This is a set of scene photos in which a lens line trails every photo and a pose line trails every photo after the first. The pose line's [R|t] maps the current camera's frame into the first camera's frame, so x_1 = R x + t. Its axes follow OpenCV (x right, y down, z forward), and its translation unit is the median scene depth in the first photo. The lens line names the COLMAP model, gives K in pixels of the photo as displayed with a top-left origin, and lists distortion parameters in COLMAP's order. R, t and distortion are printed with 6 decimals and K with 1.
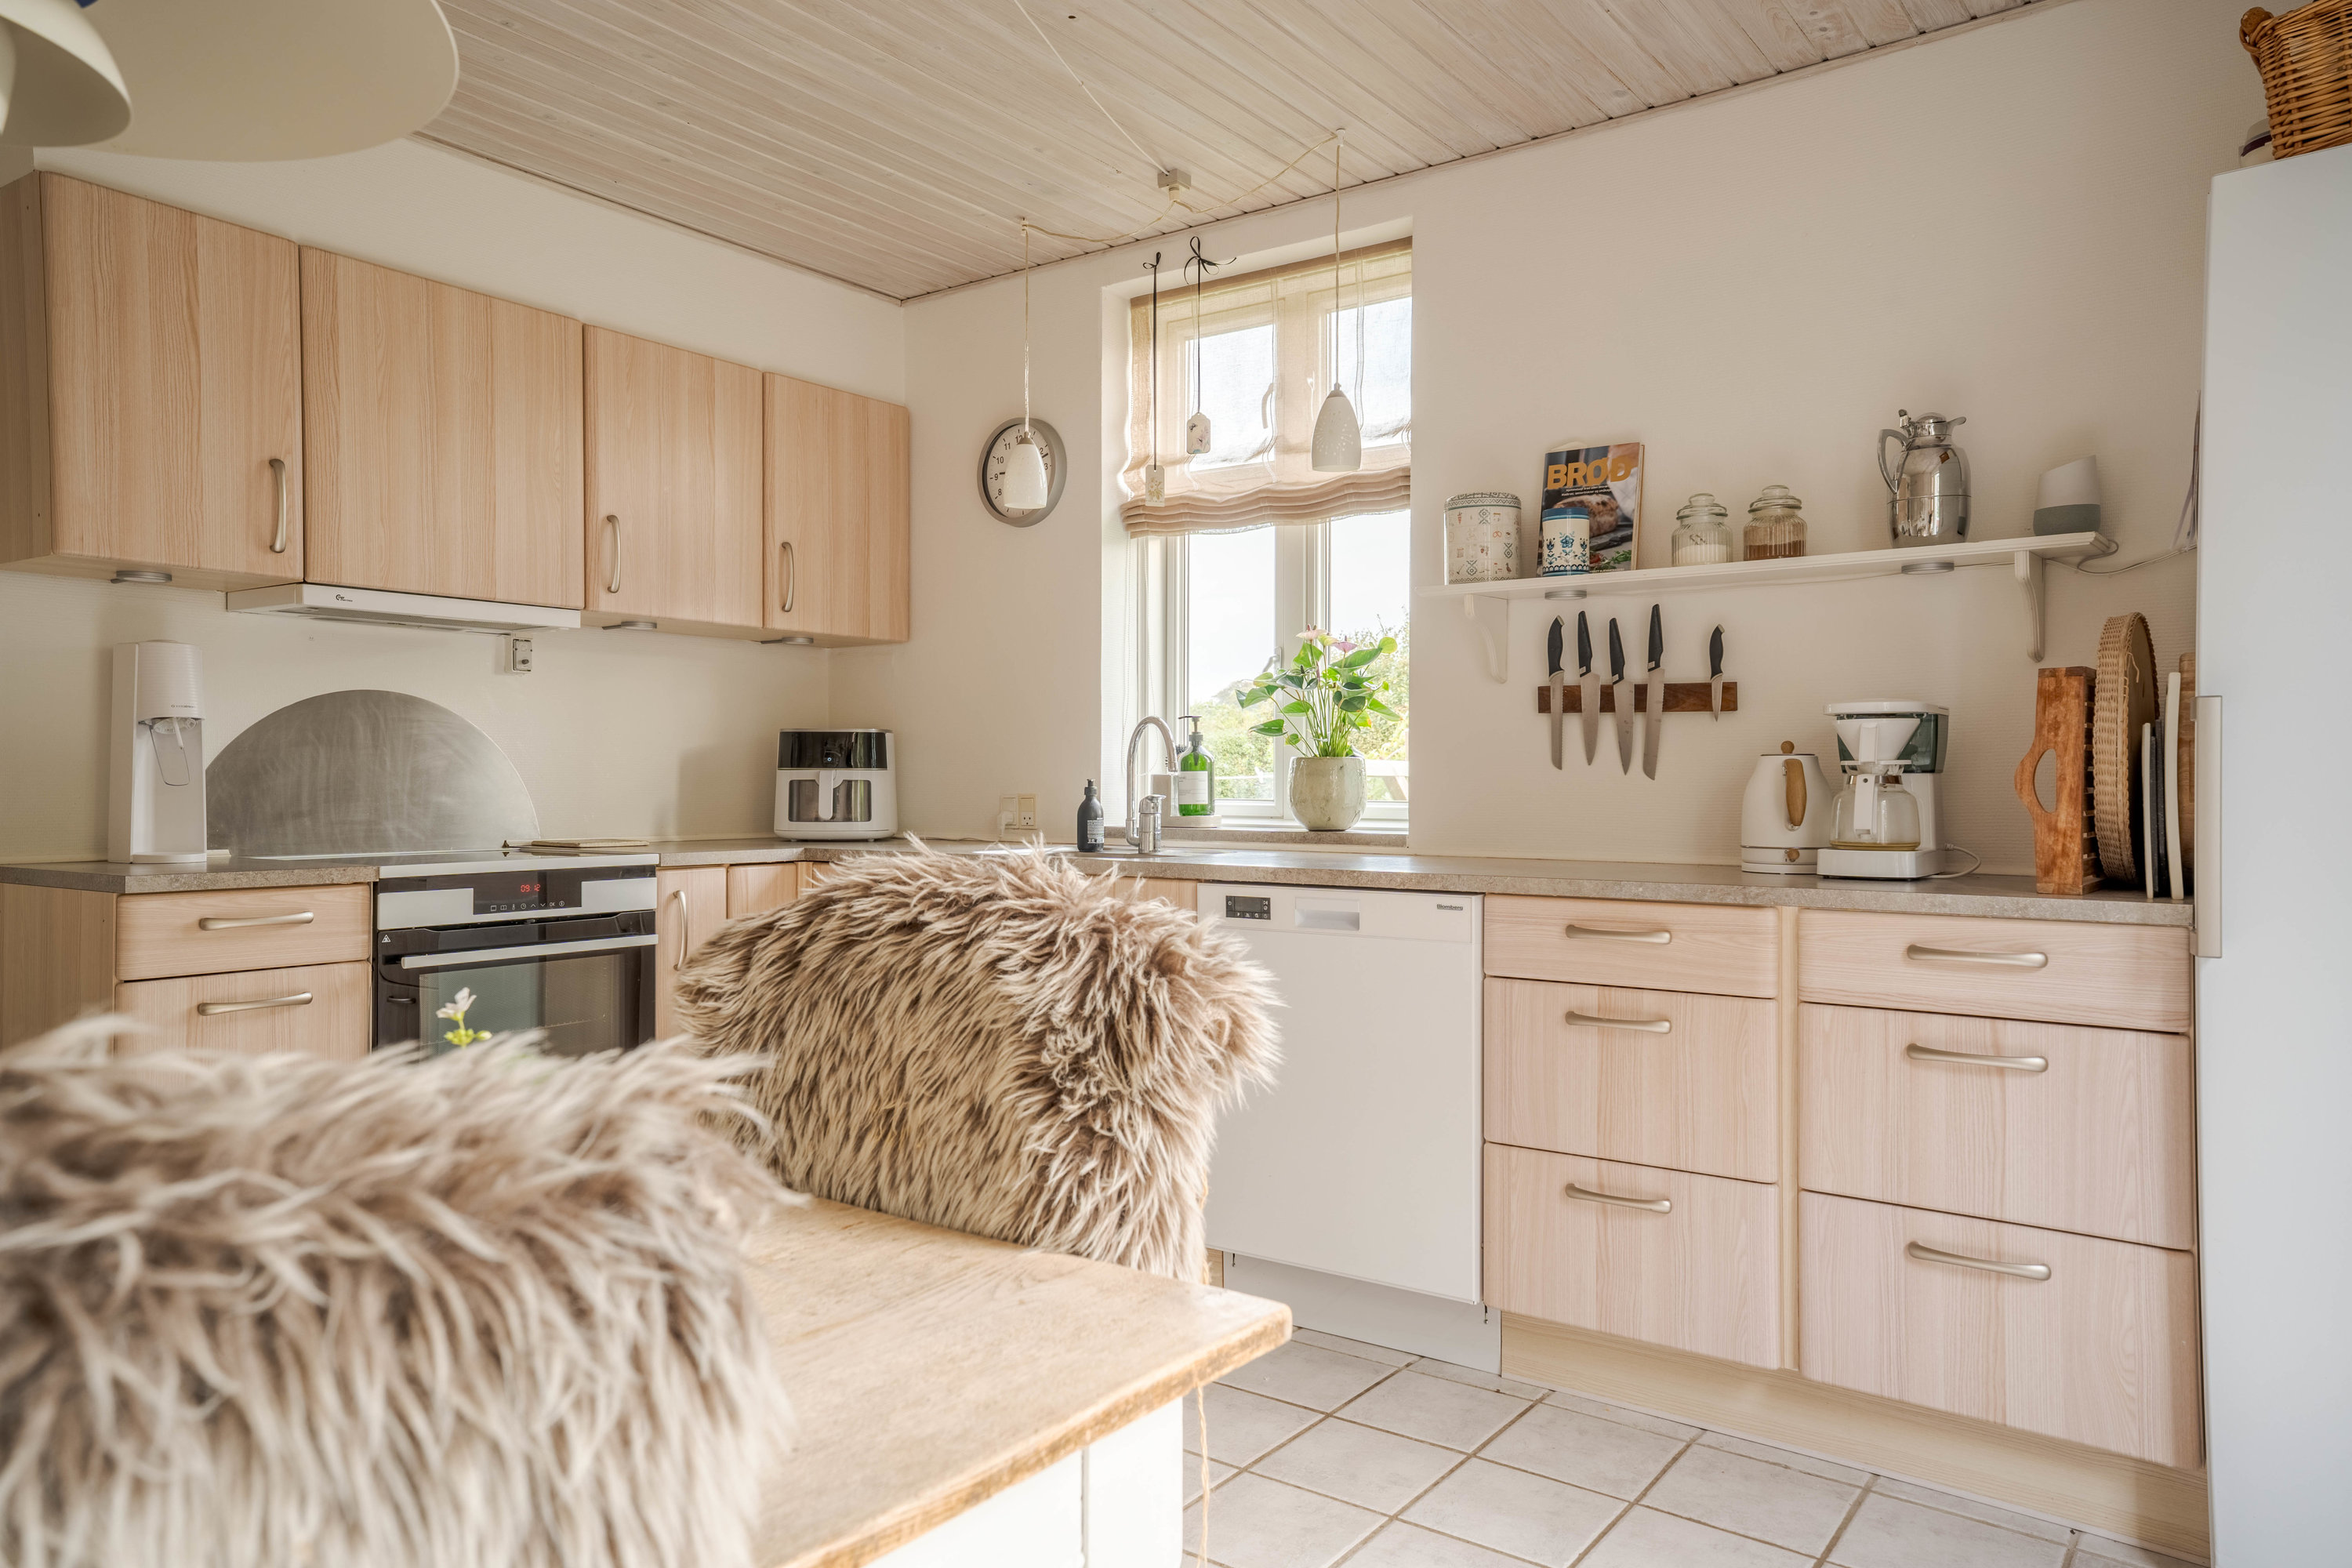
lens RADIAL K [[1572.2, 0, 1176.0], [0, 1572.2, 784.0], [0, 0, 1]] dist [-0.000713, 0.090292]
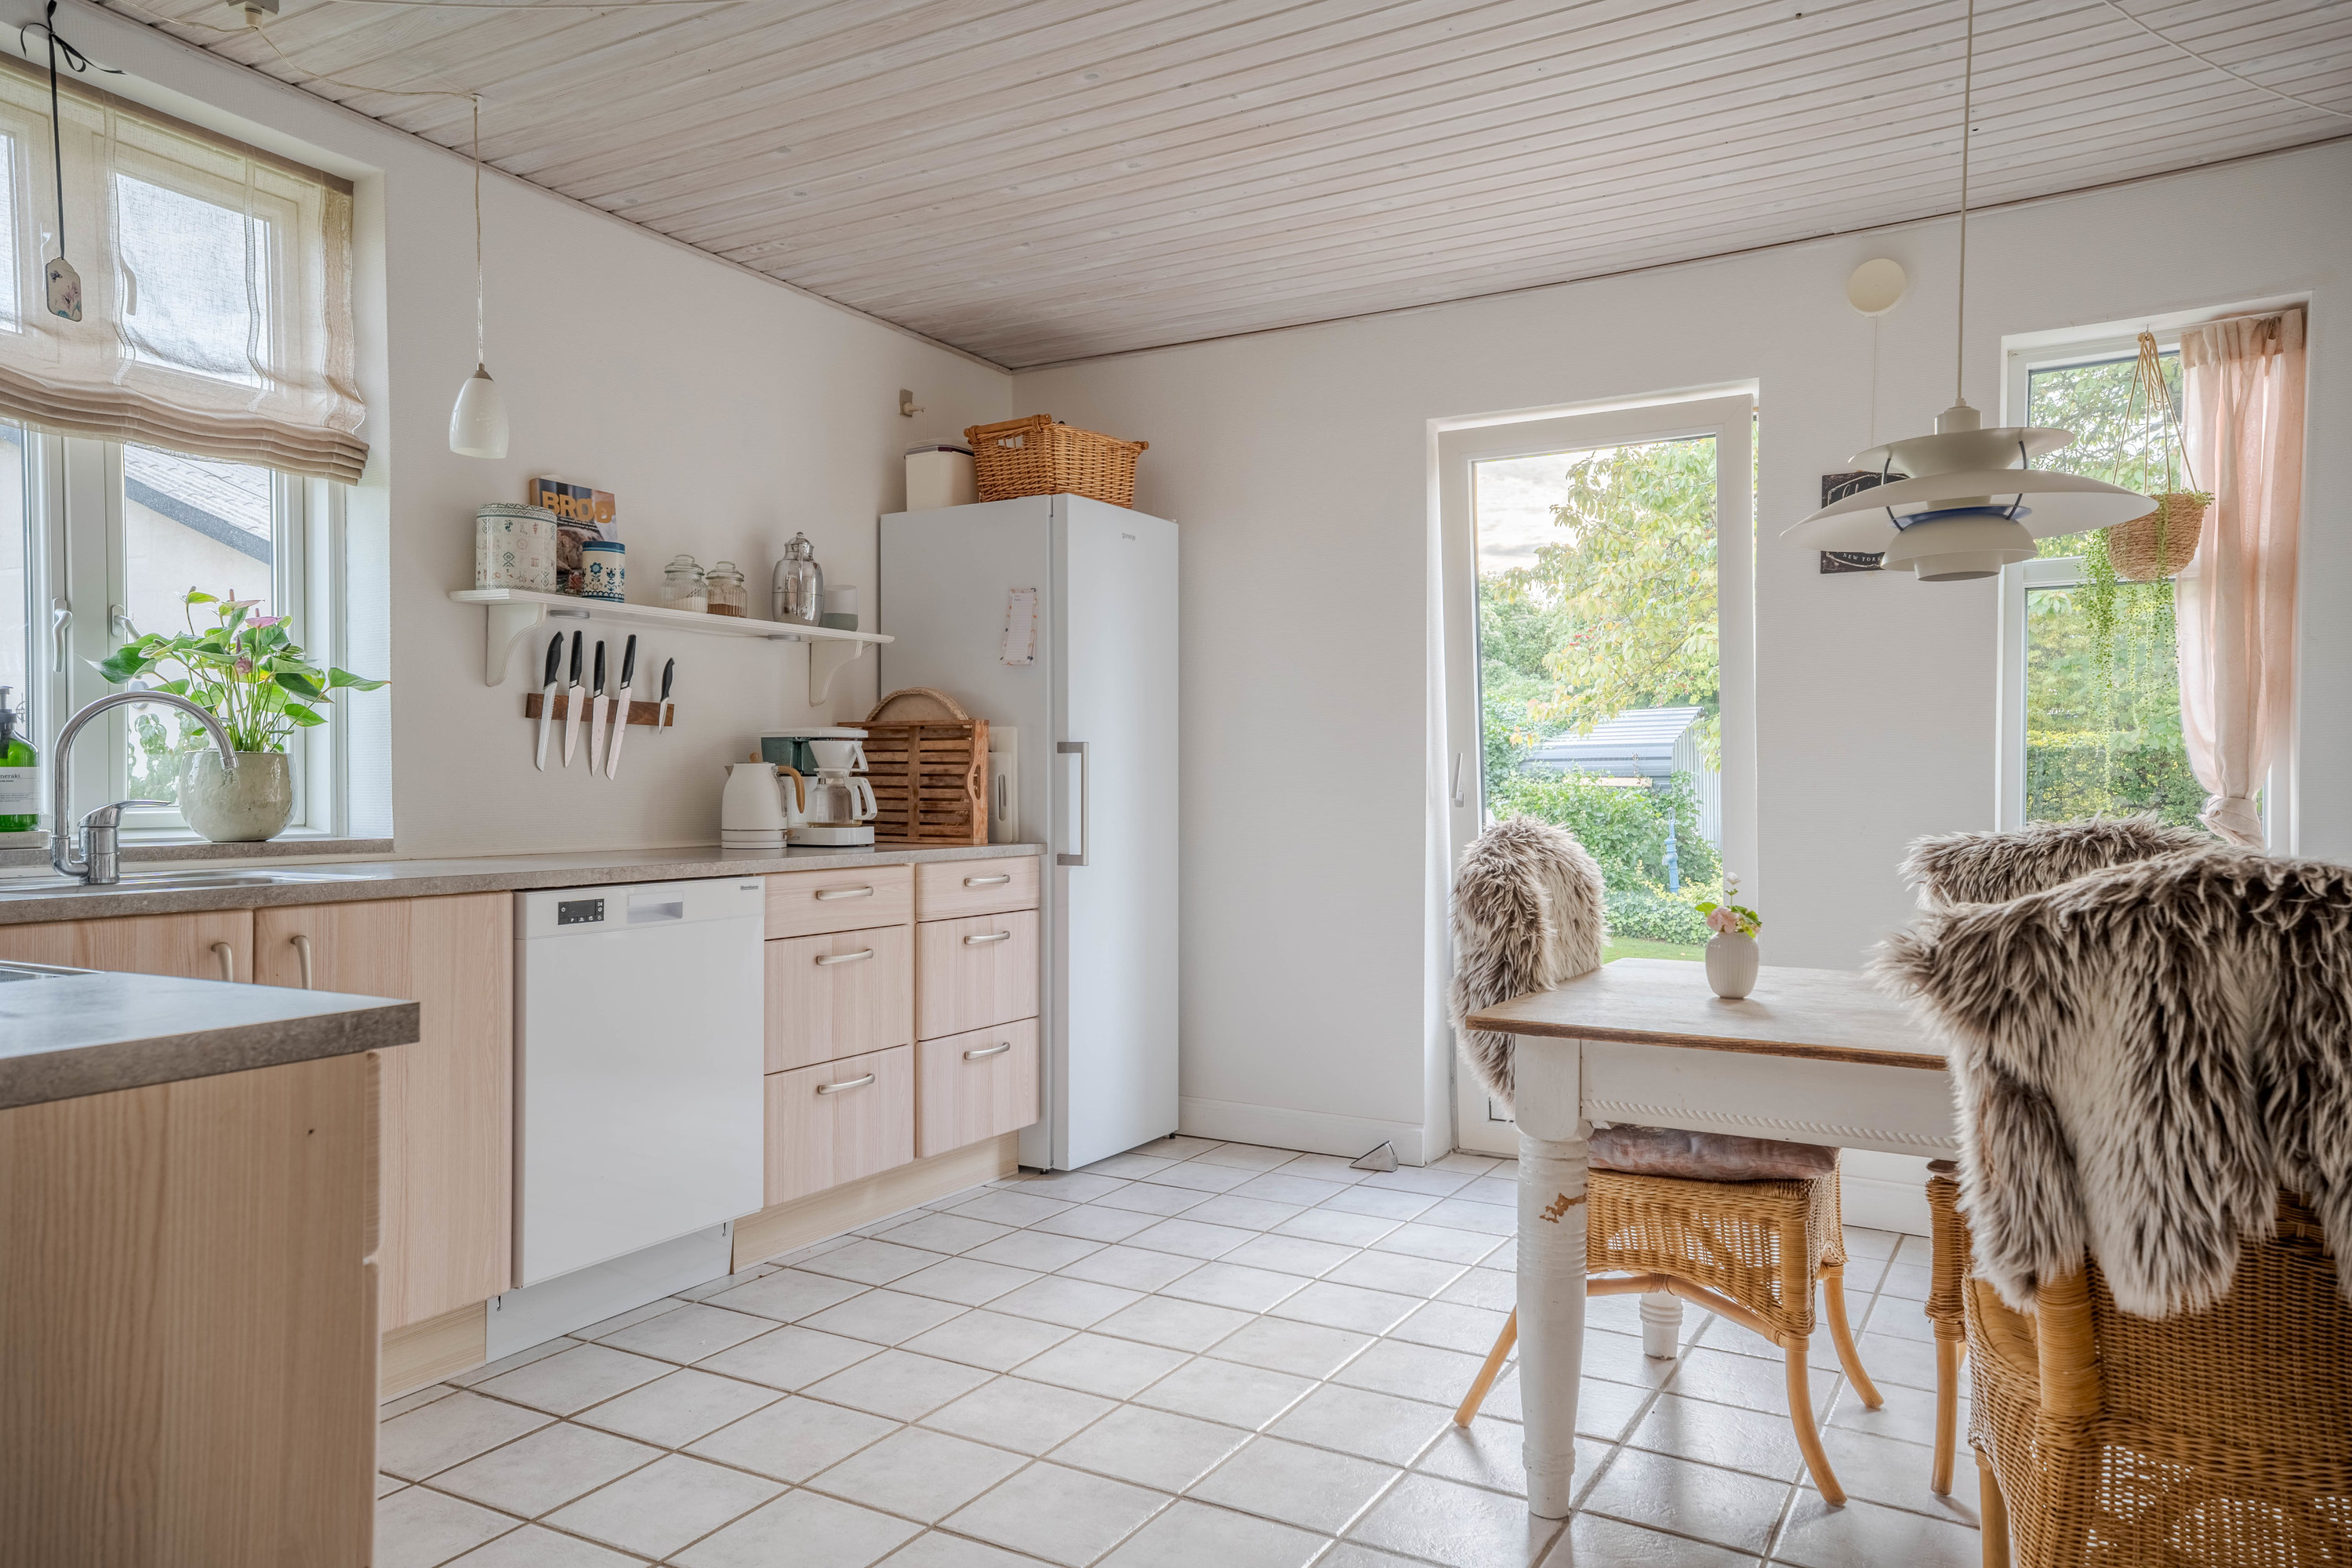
lens RADIAL K [[1572.2, 0, 1176.0], [0, 1572.2, 784.0], [0, 0, 1]] dist [-0.000713, 0.090292]
pose [[-0.100673, -0.000949, 0.994919, -0.949616], [0.000101, 1.000000, 0.000964, -0.001233], [-0.994920, 0.000198, -0.100673, 0.721681]]
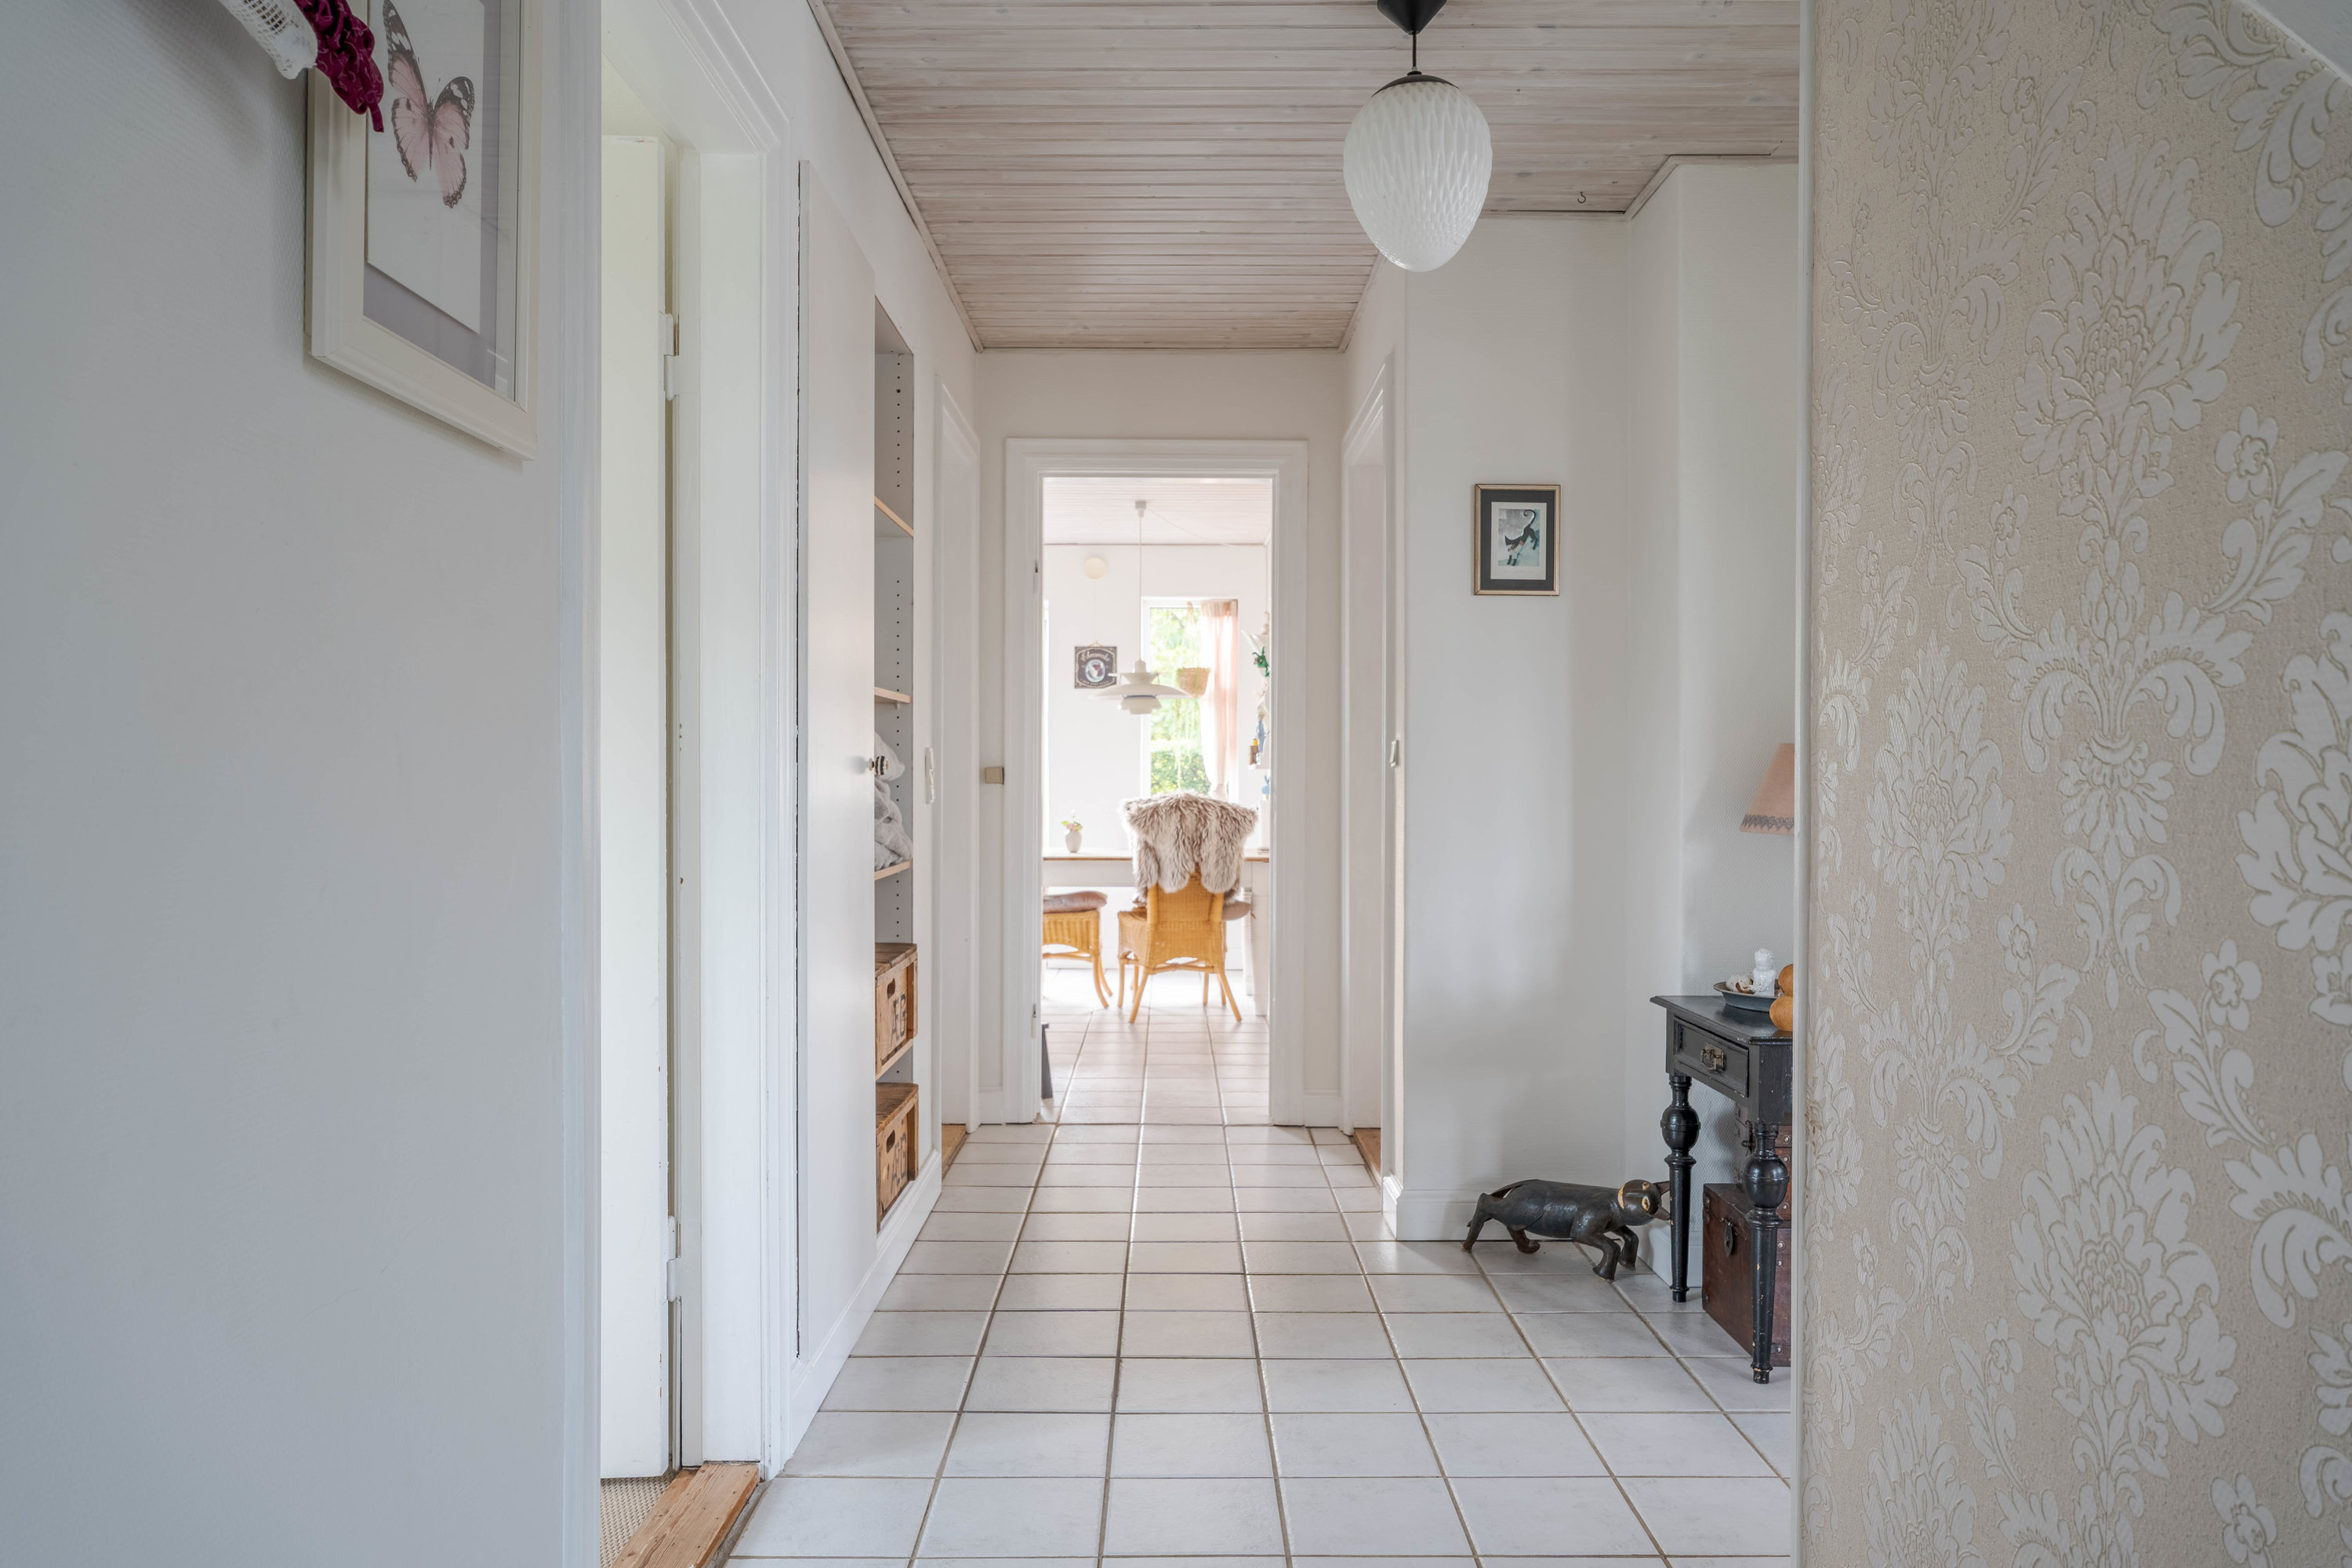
lens RADIAL K [[1572.2, 0, 1176.0], [0, 1572.2, 784.0], [0, 0, 1]] dist [-0.000713, 0.090292]
pose [[-0.574854, -0.002616, 0.818252, -1.900774], [0.001754, 0.999989, 0.004429, -0.004241], [-0.818254, 0.003981, -0.574842, 1.371442]]
